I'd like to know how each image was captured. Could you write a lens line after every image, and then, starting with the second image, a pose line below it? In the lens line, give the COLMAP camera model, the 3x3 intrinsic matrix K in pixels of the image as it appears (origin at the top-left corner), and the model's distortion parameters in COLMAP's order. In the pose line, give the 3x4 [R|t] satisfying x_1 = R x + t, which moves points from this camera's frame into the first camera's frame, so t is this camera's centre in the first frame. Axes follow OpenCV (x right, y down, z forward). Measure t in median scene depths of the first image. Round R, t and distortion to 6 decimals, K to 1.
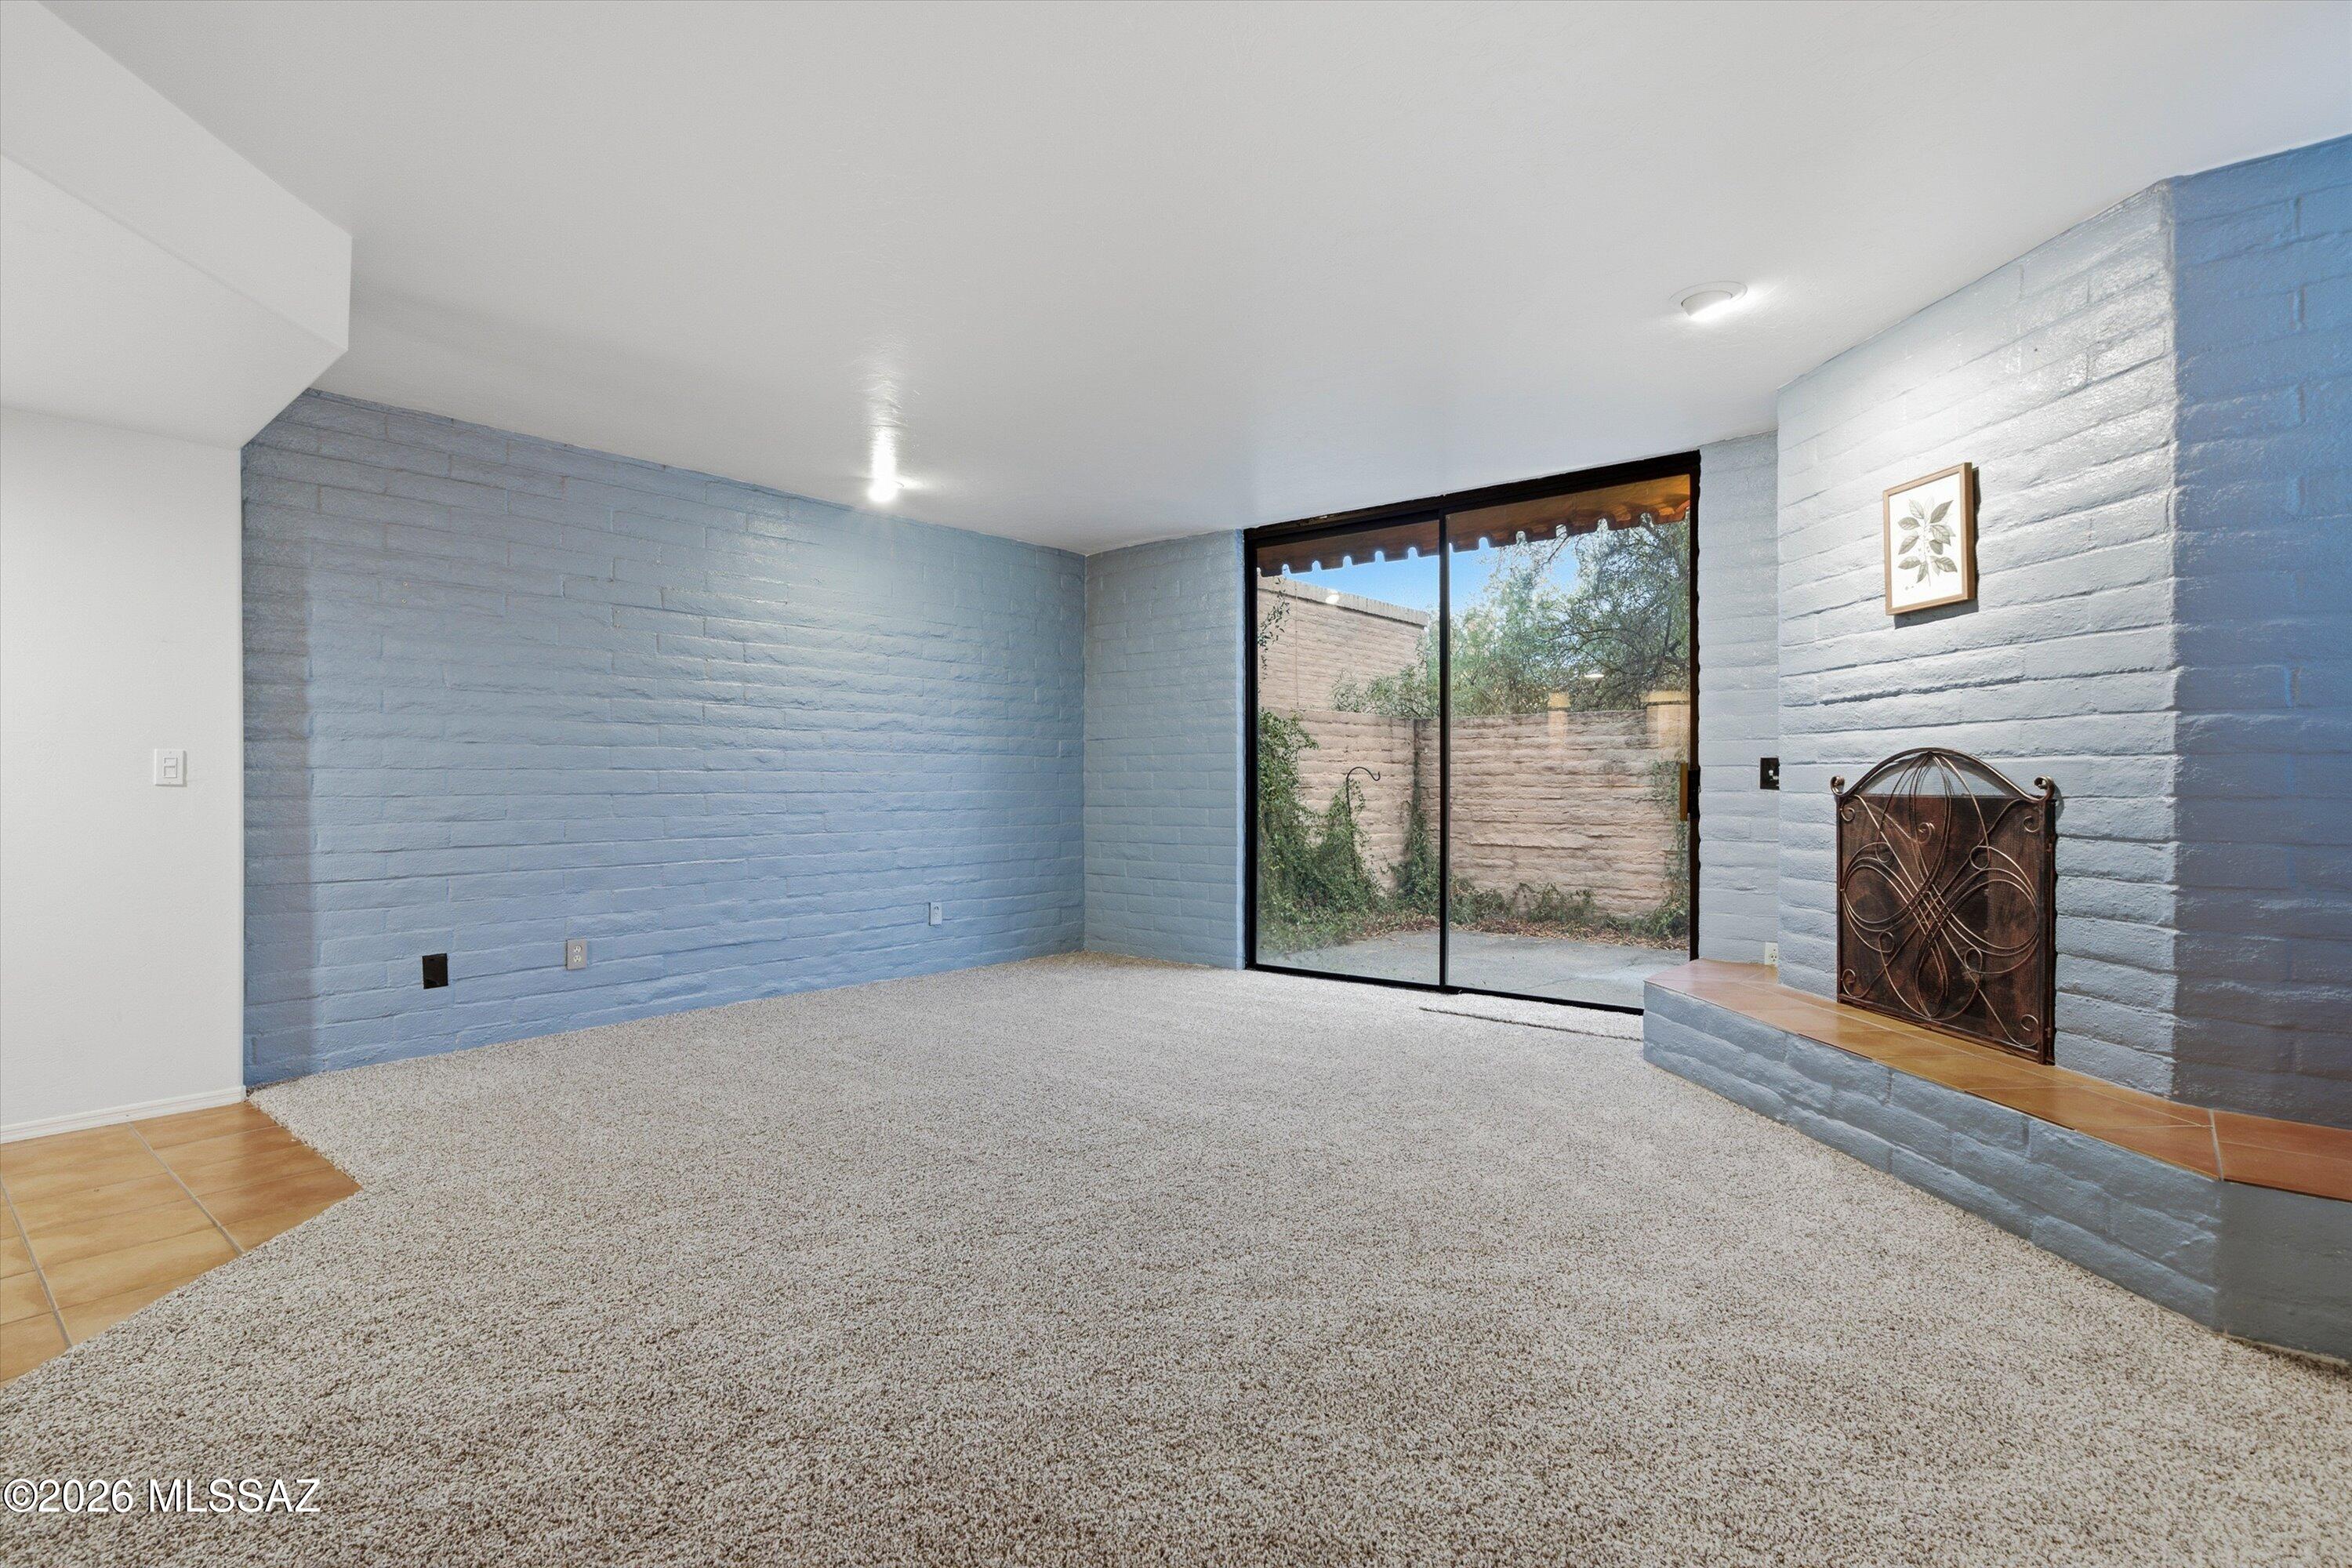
lens RADIAL K [[1120.4, 0, 1175.8], [0, 1120.4, 784.5], [0, 0, 1]] dist [-0.003842, 0.002995]
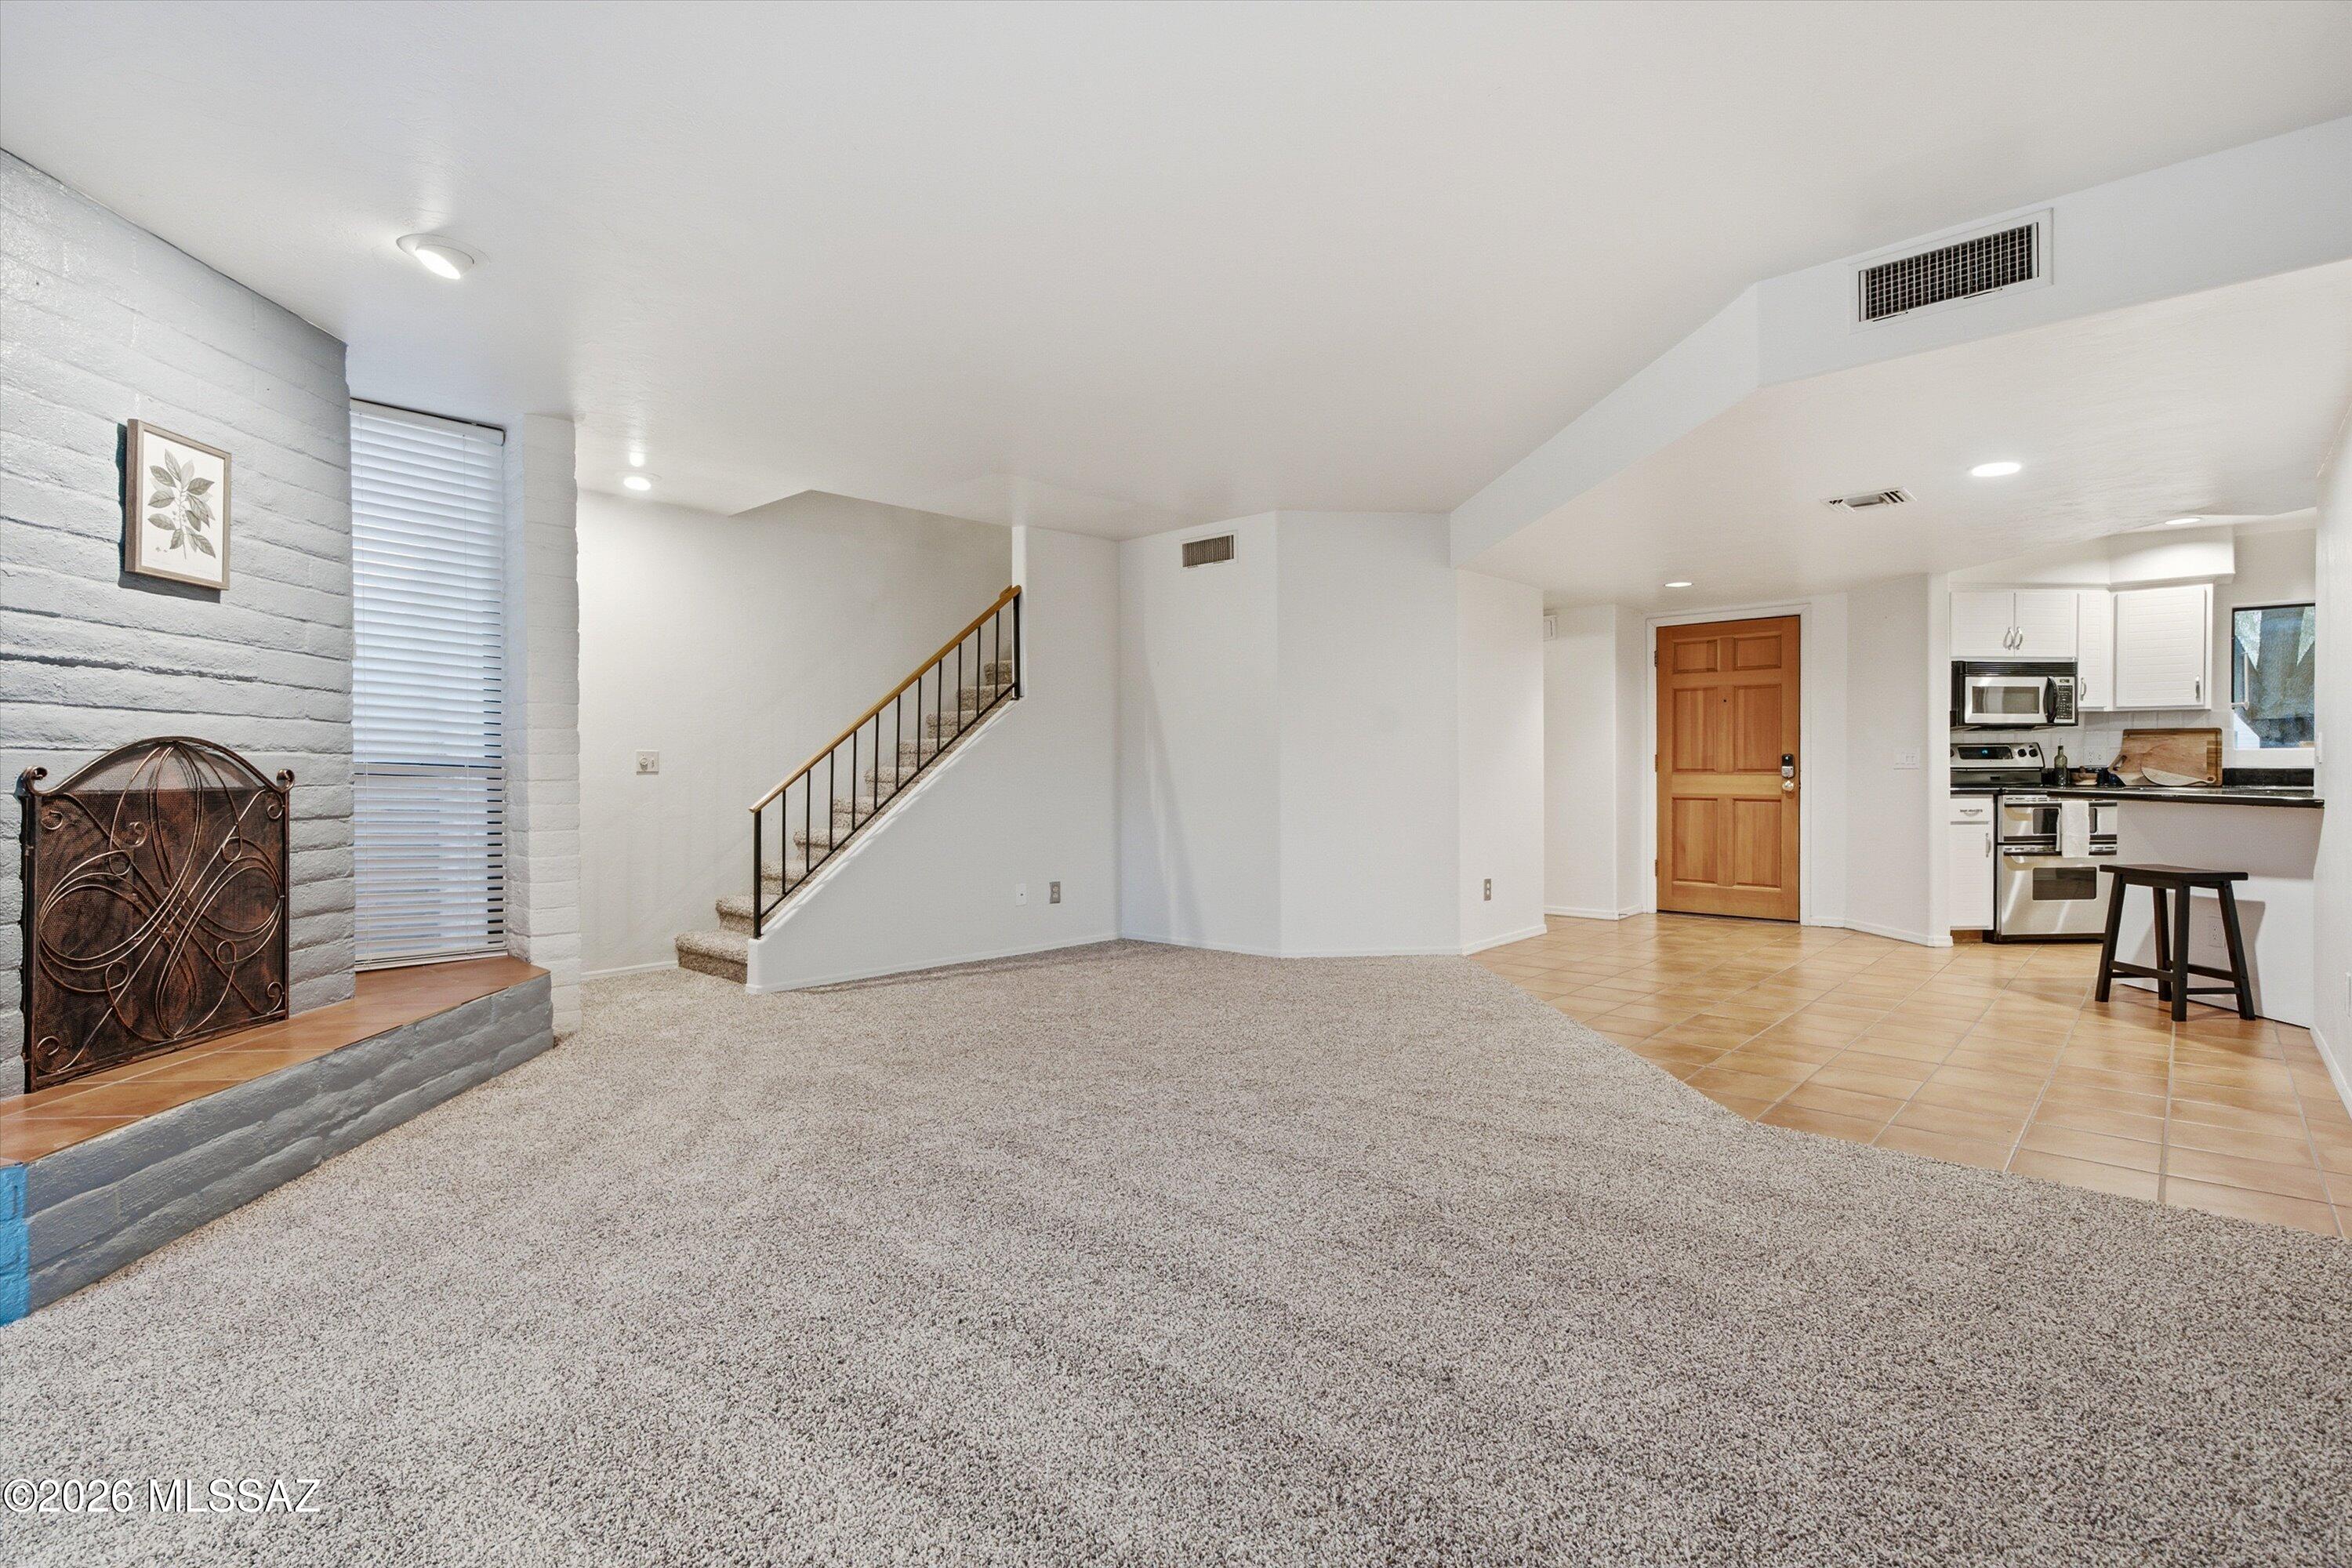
lens RADIAL K [[1120.4, 0, 1176.6], [0, 1120.4, 772.6], [0, 0, 1]] dist [-0.003842, 0.002995]
pose [[-0.999100, 0.006041, 0.041976, -0.159679], [0.006288, 0.999964, 0.005756, -0.003867], [-0.041940, 0.006015, -0.999102, 1.779227]]
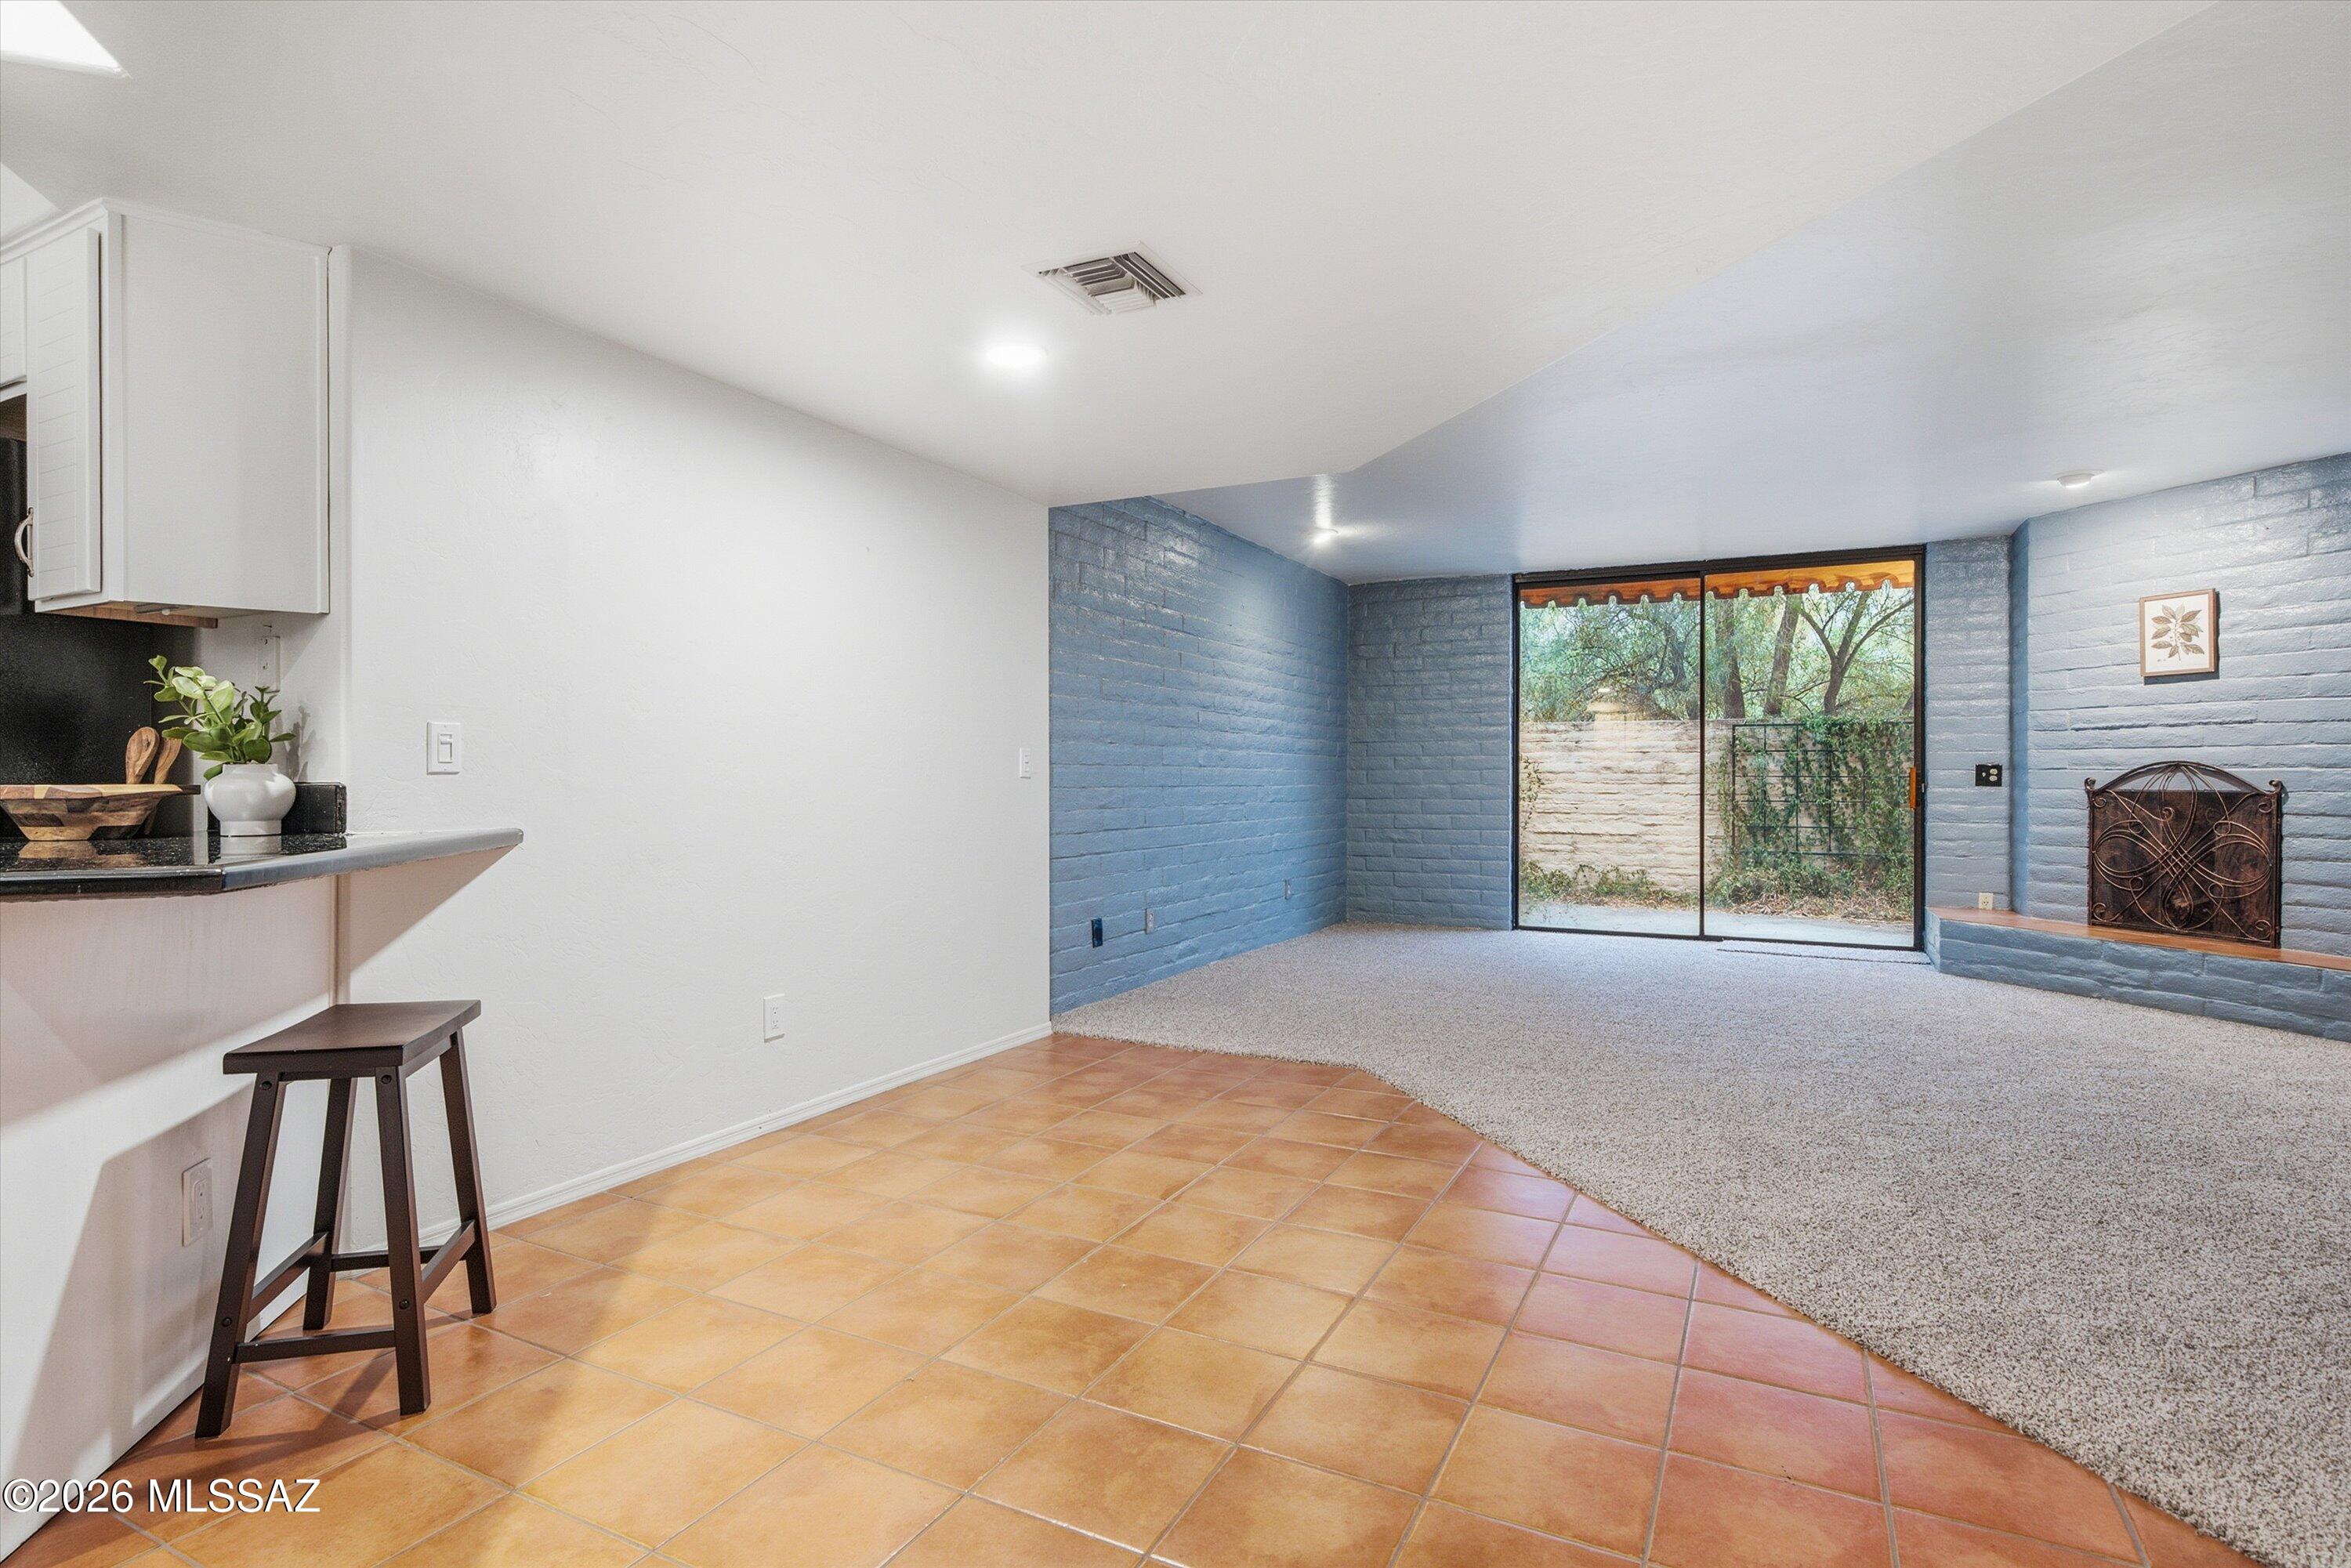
lens RADIAL K [[1168.5, 0, 1187.8], [0, 1168.5, 779.1], [0, 0, 1]] dist [0.001784, -0.001896]
pose [[0.974221, 0.004996, 0.225541, -1.043061], [-0.005017, 0.999987, -0.000482, 0.001205], [-0.225541, -0.000662, 0.974234, -0.303366]]
